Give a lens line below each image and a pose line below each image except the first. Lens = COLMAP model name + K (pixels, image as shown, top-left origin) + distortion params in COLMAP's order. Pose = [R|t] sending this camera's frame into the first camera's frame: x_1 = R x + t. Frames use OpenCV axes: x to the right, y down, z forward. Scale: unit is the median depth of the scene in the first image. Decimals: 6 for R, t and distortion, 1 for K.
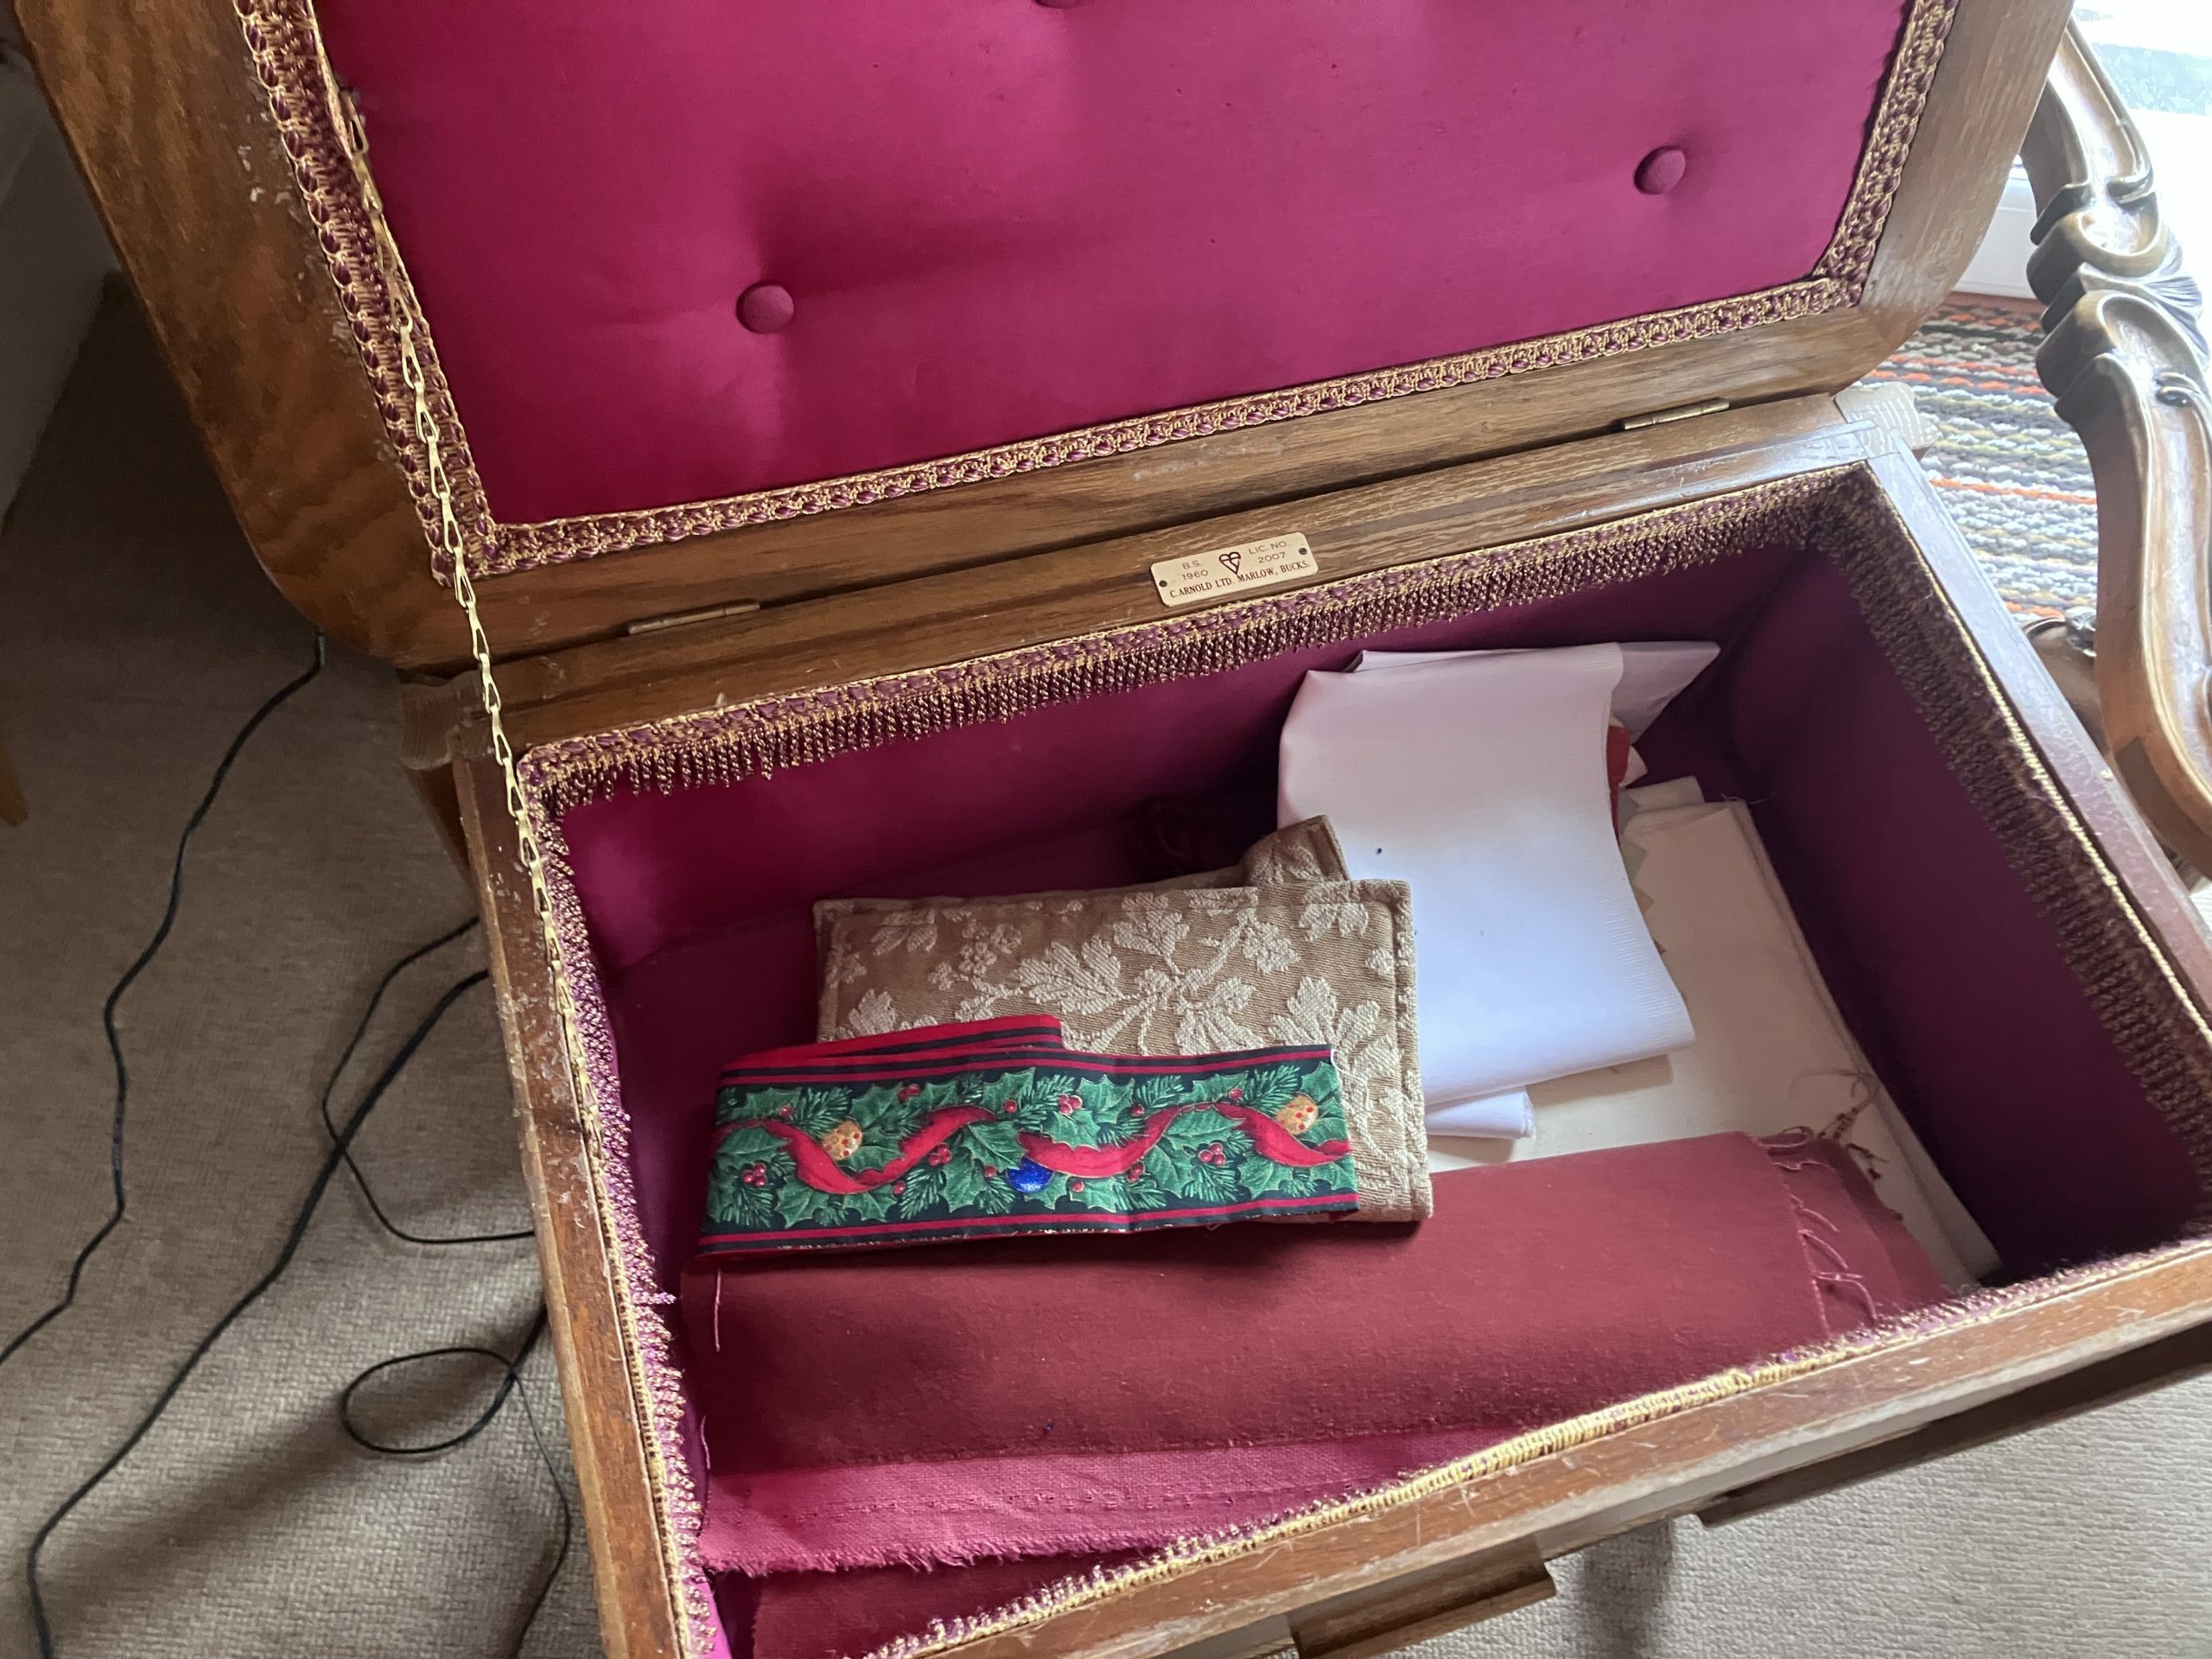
lens RADIAL K [[1814.2, 0, 1106.0], [0, 1814.2, 829.5], [0, 0, 1]] dist [0.089820, -0.177805]
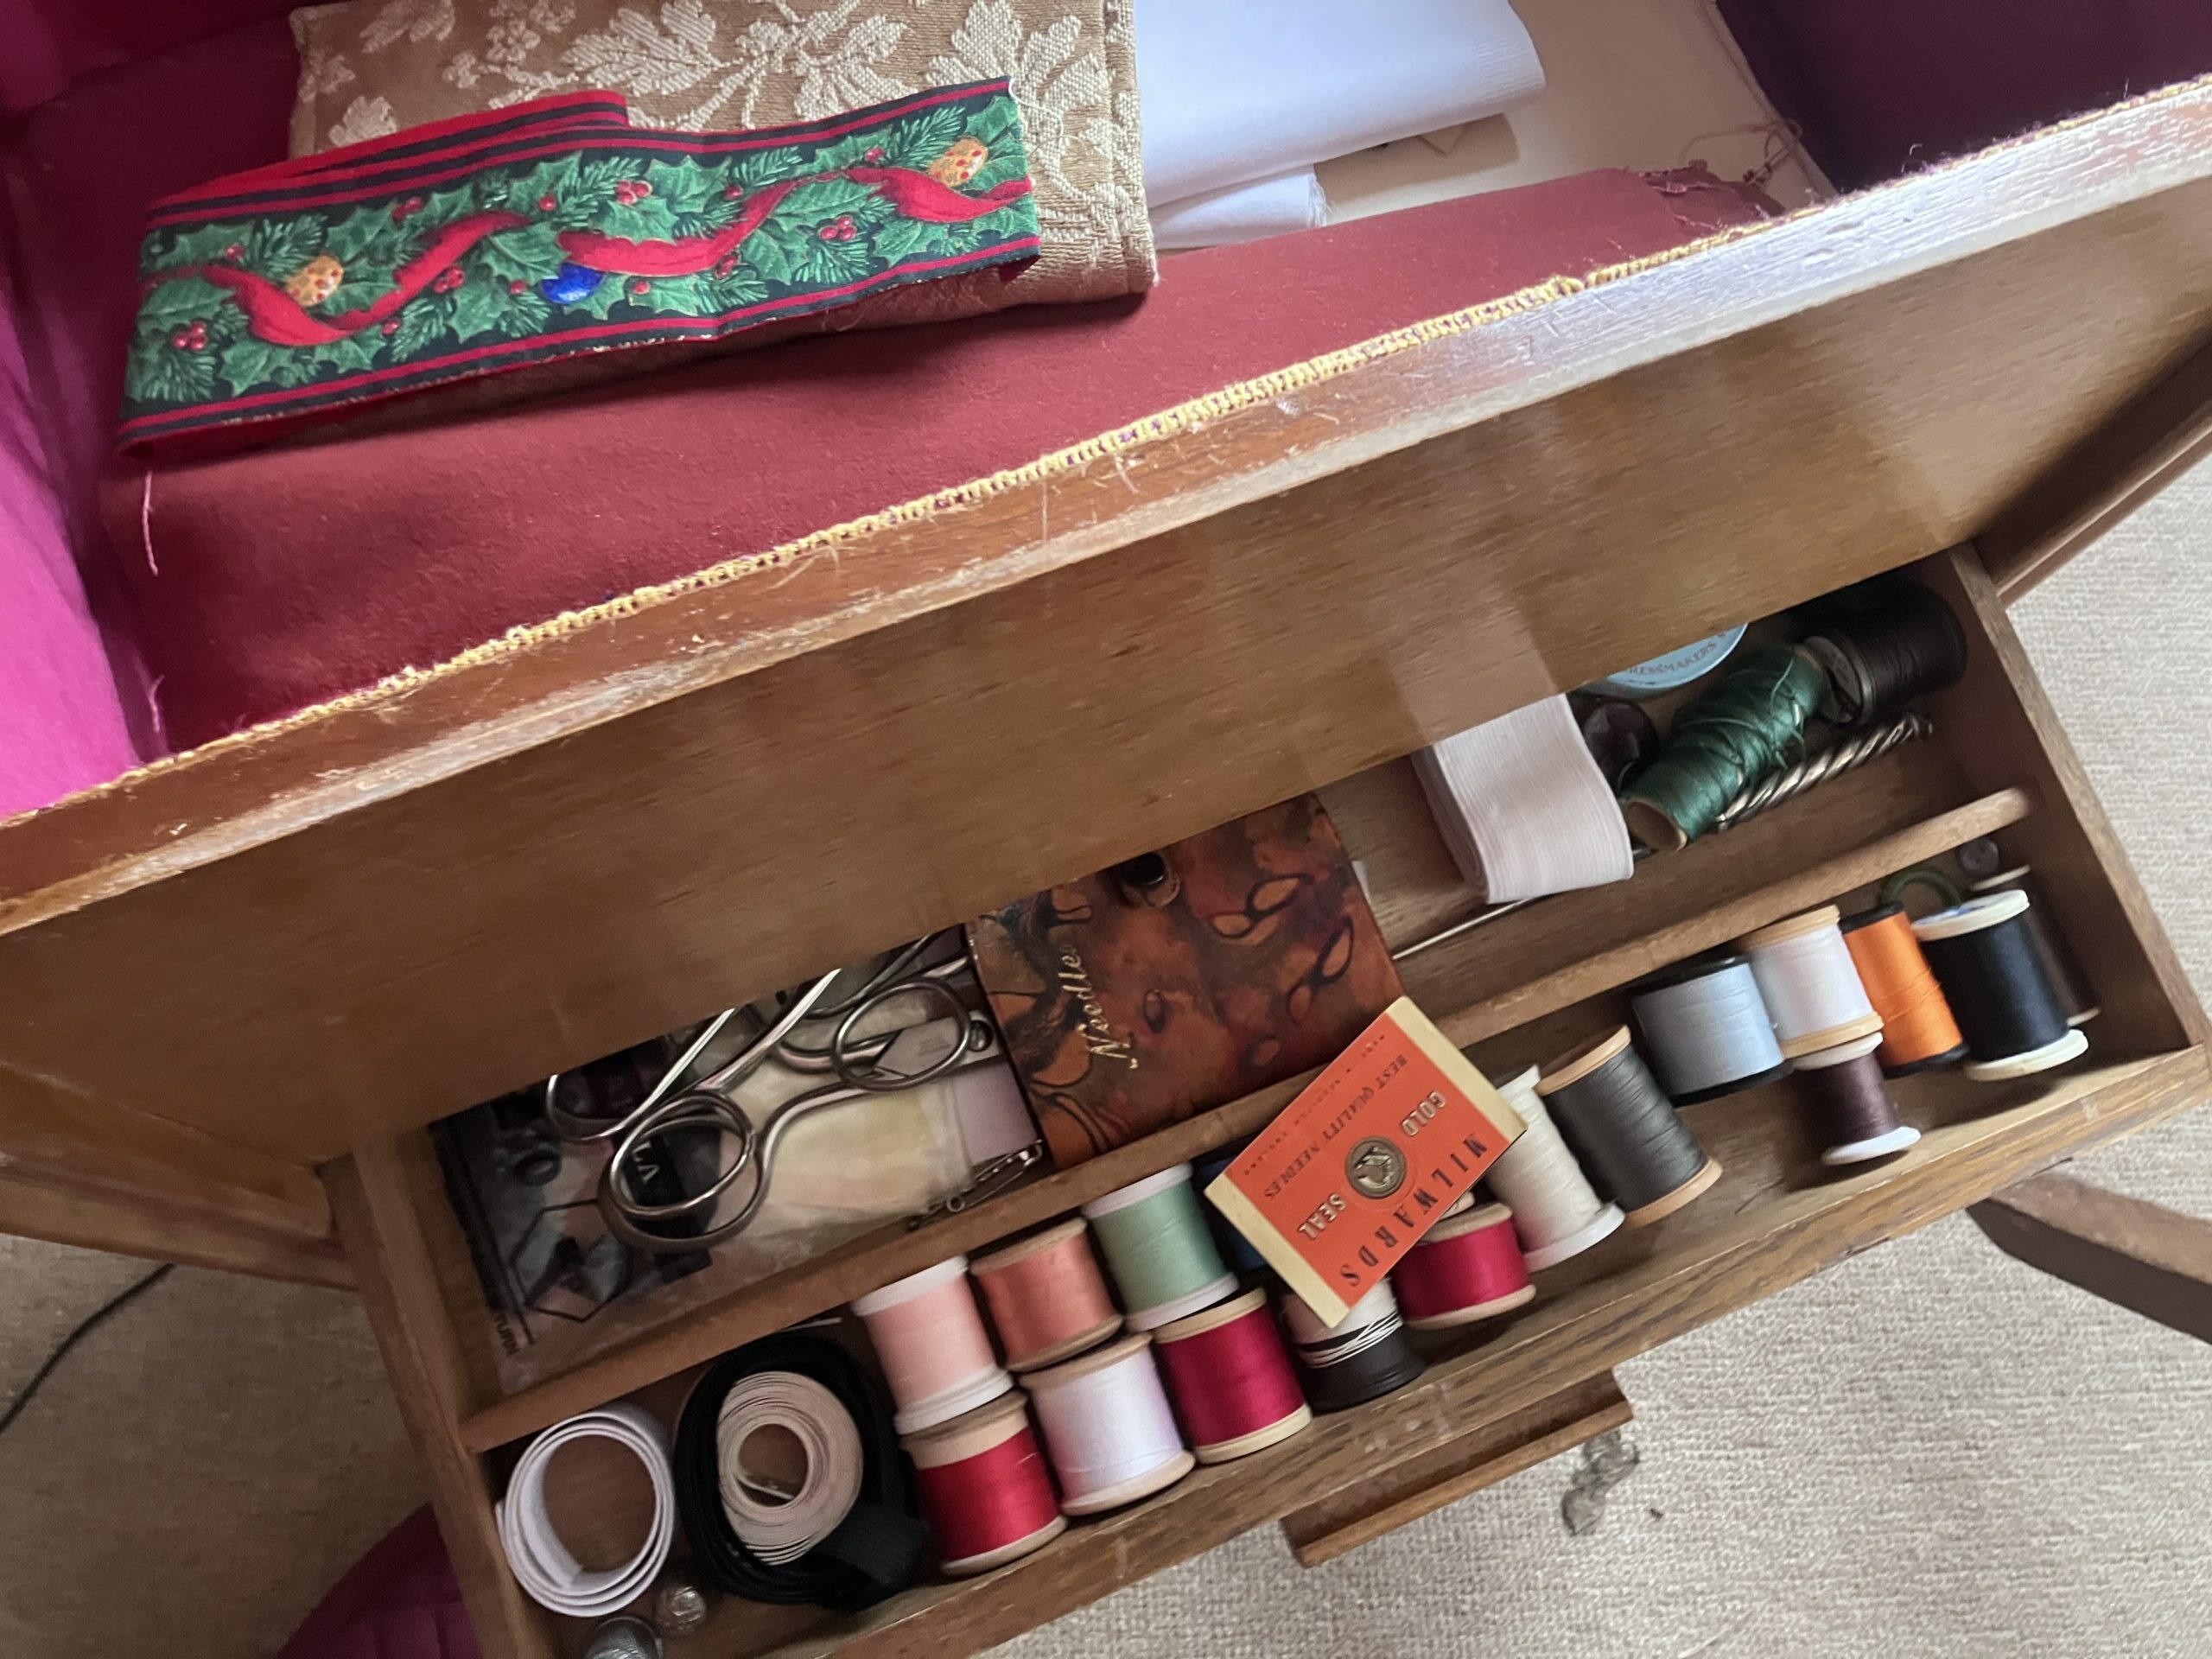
lens RADIAL K [[1814.2, 0, 1106.0], [0, 1814.2, 829.5], [0, 0, 1]] dist [0.089820, -0.177805]
pose [[0.995195, -0.096912, 0.013980, 0.124721], [0.092000, 0.974368, 0.205289, 0.261107], [-0.033517, -0.203017, 0.978601, 0.272879]]
